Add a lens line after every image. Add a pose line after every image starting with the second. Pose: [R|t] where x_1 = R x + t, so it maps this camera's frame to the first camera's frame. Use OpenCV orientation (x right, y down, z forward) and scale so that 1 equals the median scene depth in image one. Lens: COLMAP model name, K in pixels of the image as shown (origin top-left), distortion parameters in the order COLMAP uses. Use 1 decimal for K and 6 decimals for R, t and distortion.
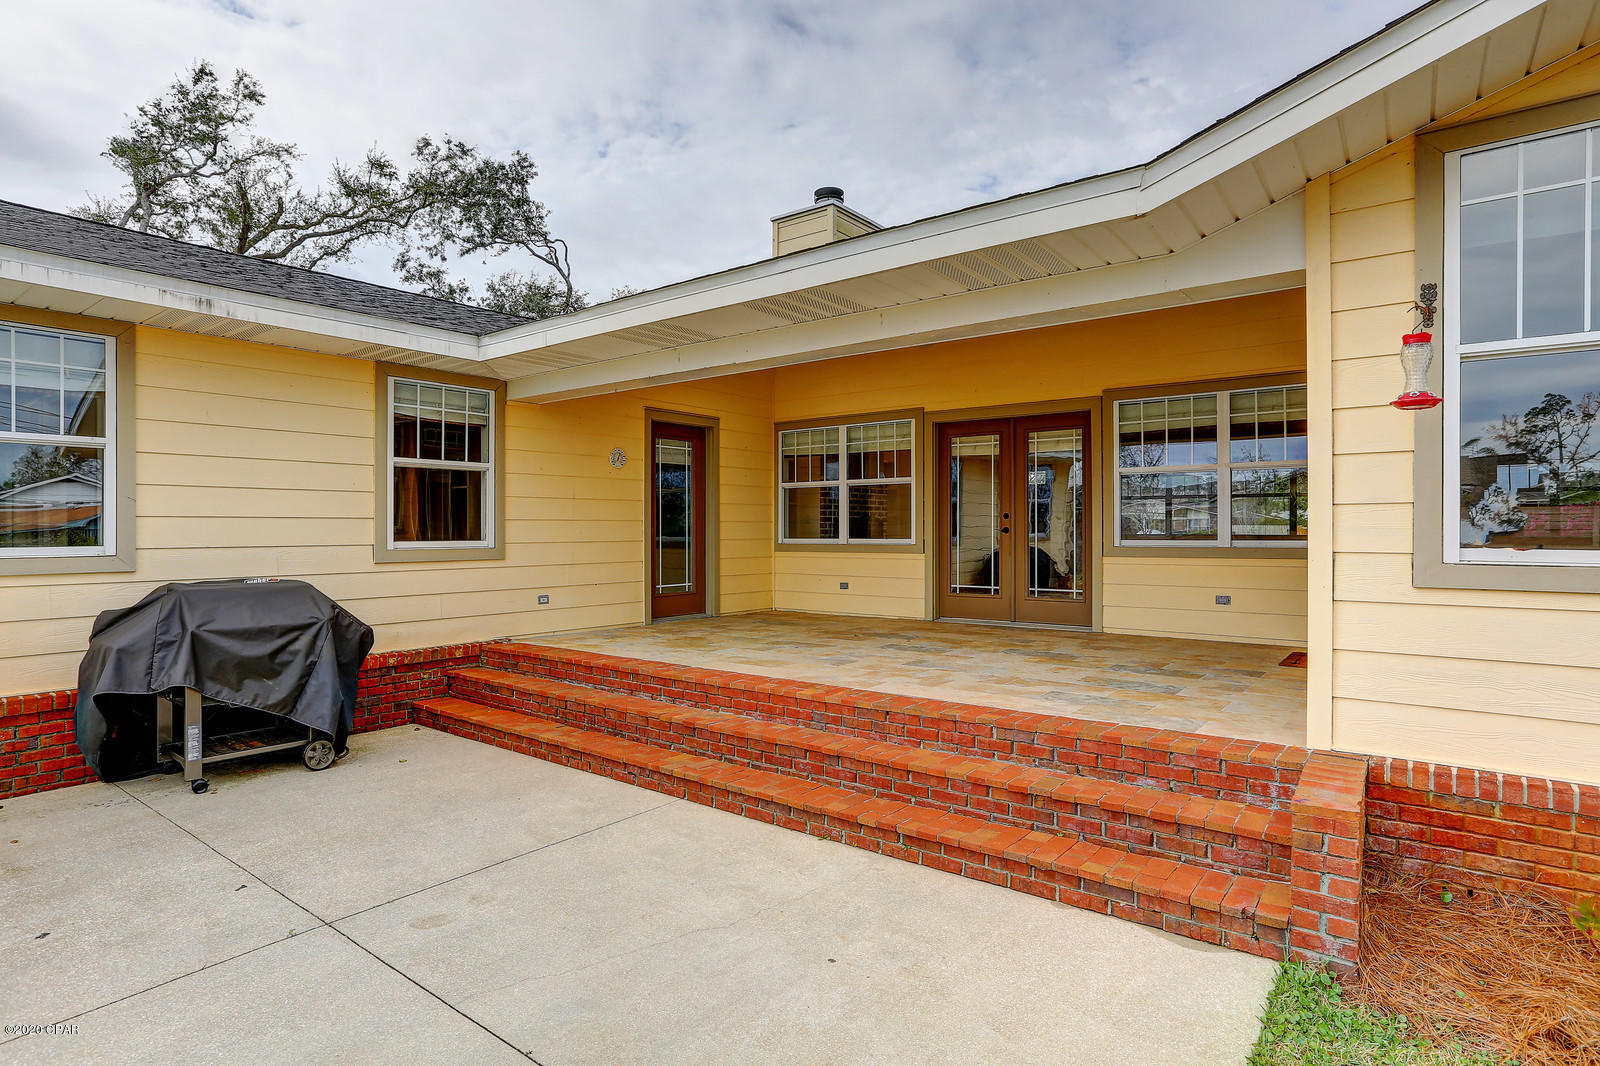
lens RADIAL K [[859.7, 0, 792.3], [0, 859.7, 516.6], [0, 0, 1]] dist [-0.006113, -0.001344]
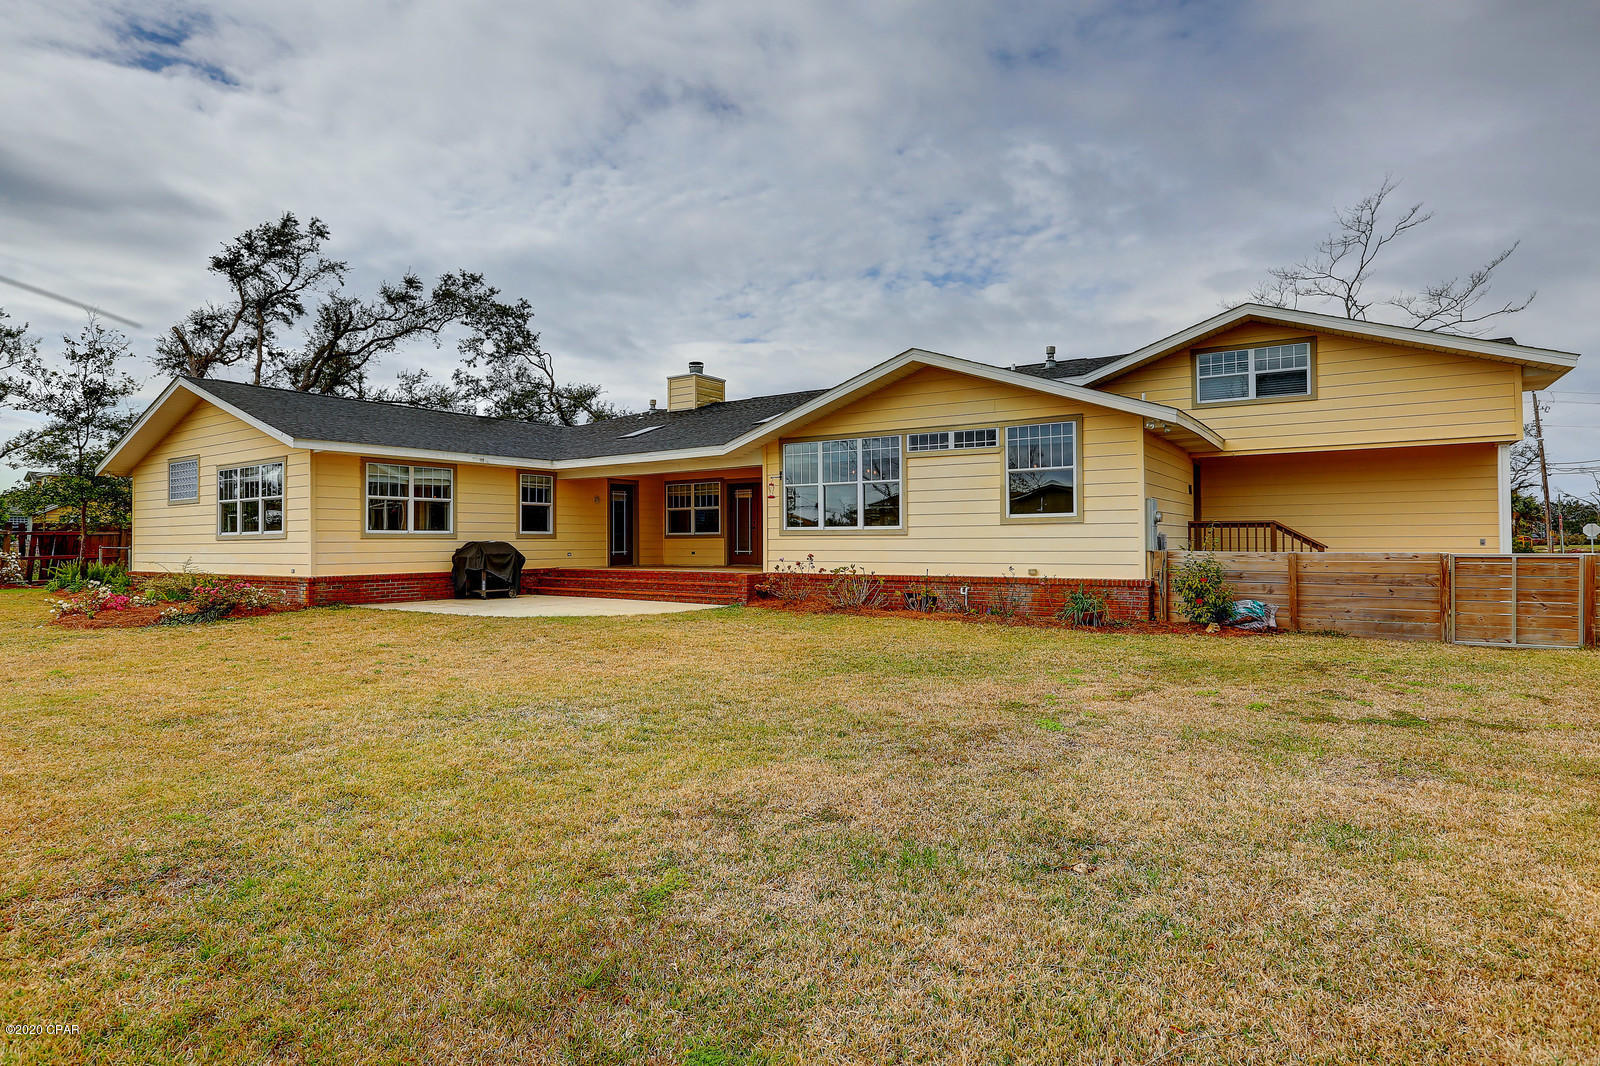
lens RADIAL K [[859.7, 0, 792.3], [0, 859.7, 516.6], [0, 0, 1]] dist [-0.006113, -0.001344]
pose [[0.997756, -0.000247, 0.066959, 0.171149], [0.001109, 0.999917, -0.012846, 0.012823], [-0.066950, 0.012892, 0.997673, -1.336271]]
